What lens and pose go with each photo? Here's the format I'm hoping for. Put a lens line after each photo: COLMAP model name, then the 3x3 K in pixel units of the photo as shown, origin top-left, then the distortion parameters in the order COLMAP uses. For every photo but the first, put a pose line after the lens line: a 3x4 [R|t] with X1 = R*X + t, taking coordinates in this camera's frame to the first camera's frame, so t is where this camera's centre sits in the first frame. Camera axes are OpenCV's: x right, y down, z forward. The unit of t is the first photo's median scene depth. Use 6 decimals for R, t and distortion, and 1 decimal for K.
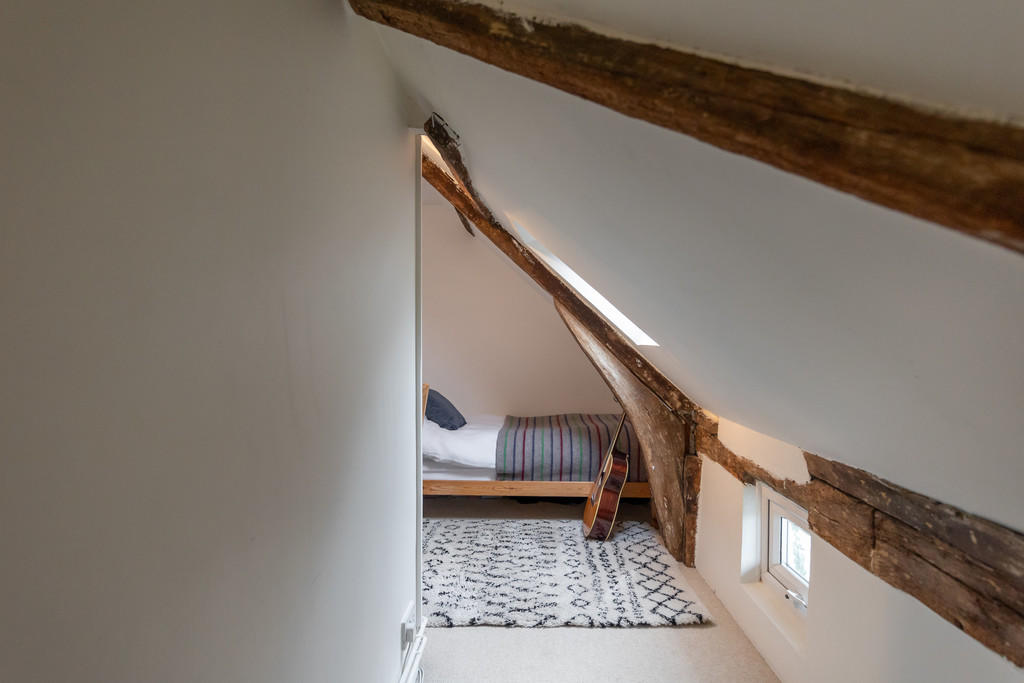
lens RADIAL K [[536.8, 0, 510.0], [0, 536.8, 343.9], [0, 0, 1]] dist [0.005098, 0.000273]
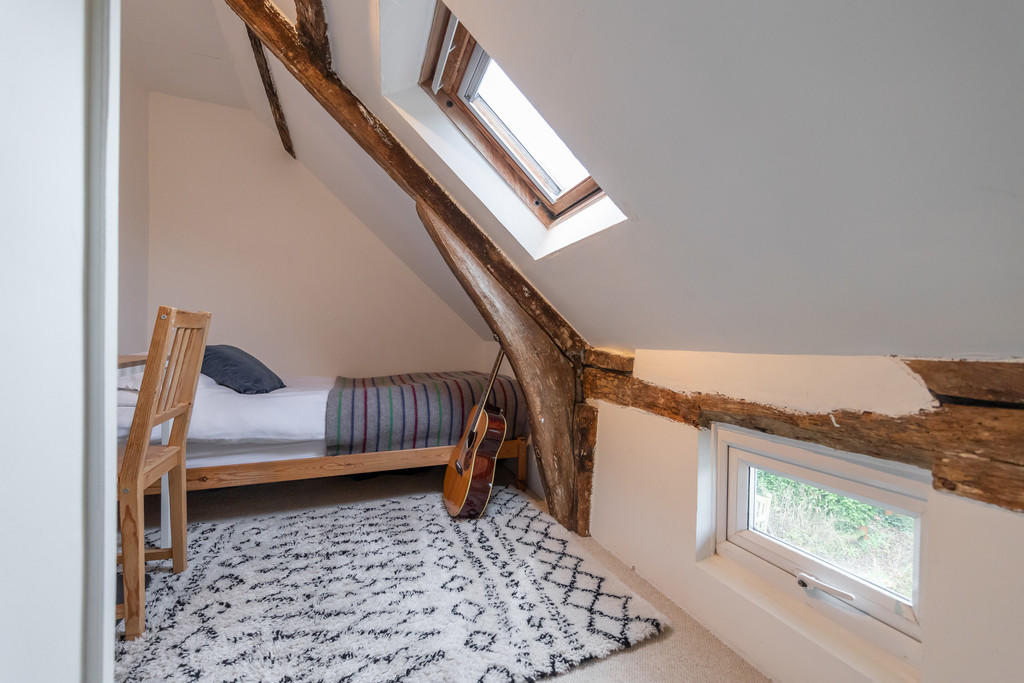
lens RADIAL K [[415.6, 0, 515.5], [0, 415.6, 338.7], [0, 0, 1]] dist [-0.002100, -0.000801]
pose [[0.912498, 0.009248, 0.408976, -0.027155], [-0.011018, 0.999937, 0.001970, 0.105312], [-0.408932, -0.006304, 0.912543, 0.442779]]
